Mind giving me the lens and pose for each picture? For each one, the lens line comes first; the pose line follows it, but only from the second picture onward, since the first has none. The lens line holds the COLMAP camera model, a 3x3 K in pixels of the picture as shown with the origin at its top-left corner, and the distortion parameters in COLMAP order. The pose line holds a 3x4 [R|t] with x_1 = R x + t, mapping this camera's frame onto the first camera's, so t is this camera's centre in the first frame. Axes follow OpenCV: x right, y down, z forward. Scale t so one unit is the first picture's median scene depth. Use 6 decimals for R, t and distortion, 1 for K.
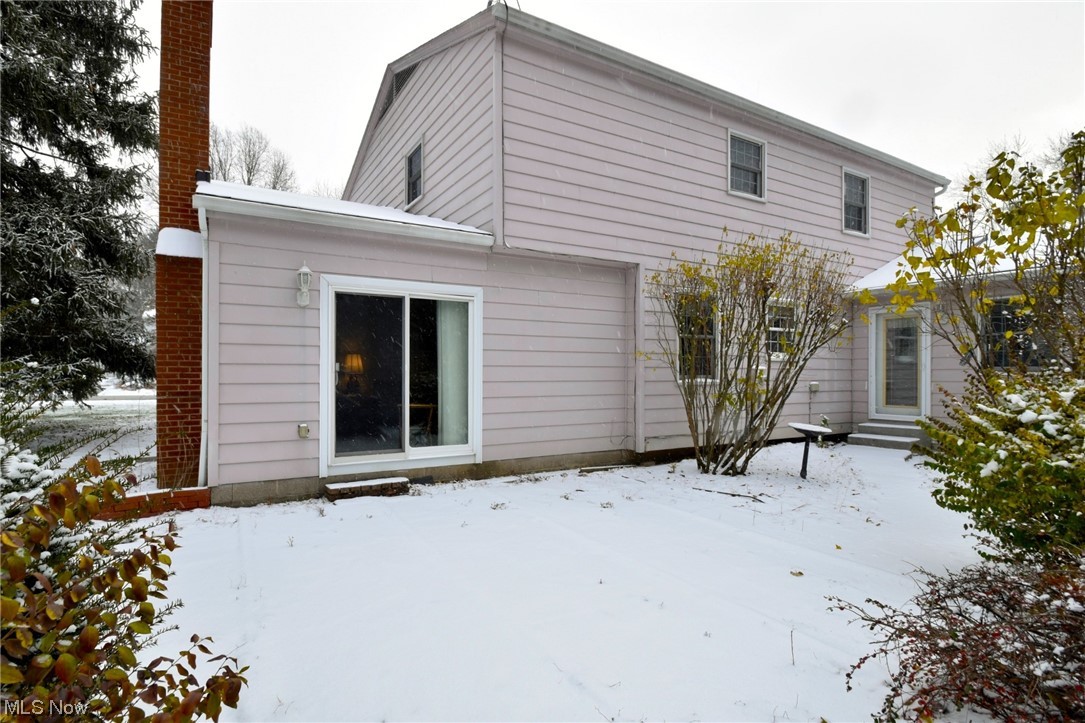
lens RADIAL K [[546.7, 0, 542.5], [0, 546.7, 361.5], [0, 0, 1]] dist [-0.000269, -0.000145]
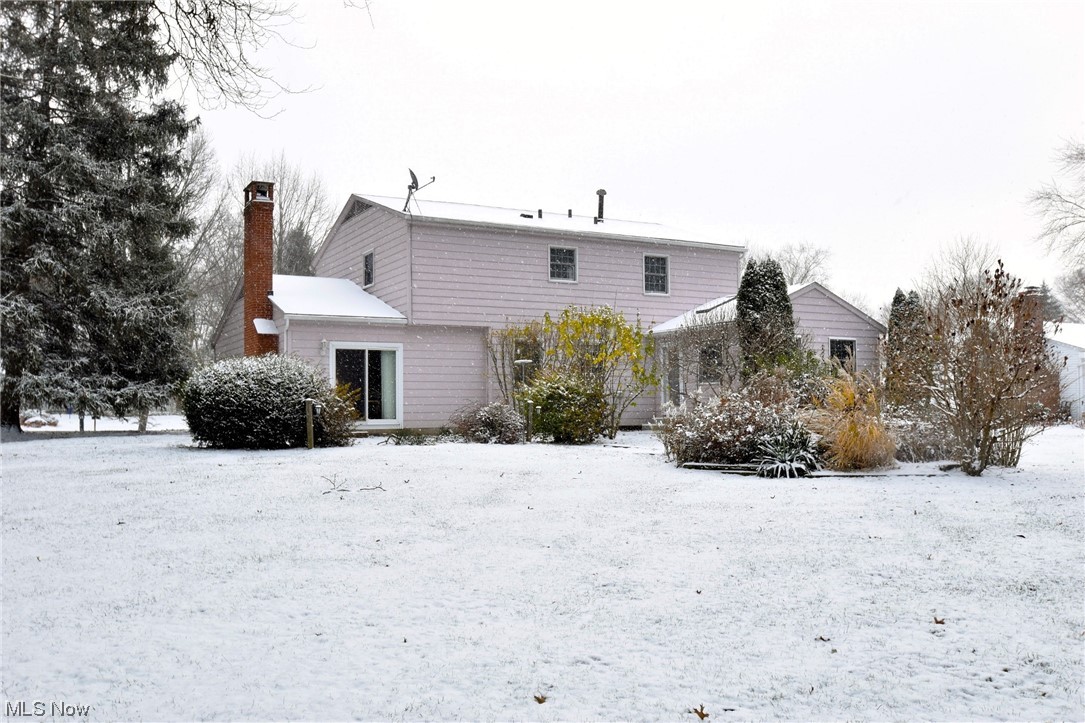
lens RADIAL K [[977.8, 0, 542.5], [0, 977.8, 361.5], [0, 0, 1]] dist [-0.001328, -0.000258]
pose [[0.998783, -0.011831, -0.047882, 0.582340], [0.010196, 0.999362, -0.034236, 0.063187], [0.048257, 0.033706, 0.998266, -2.606948]]
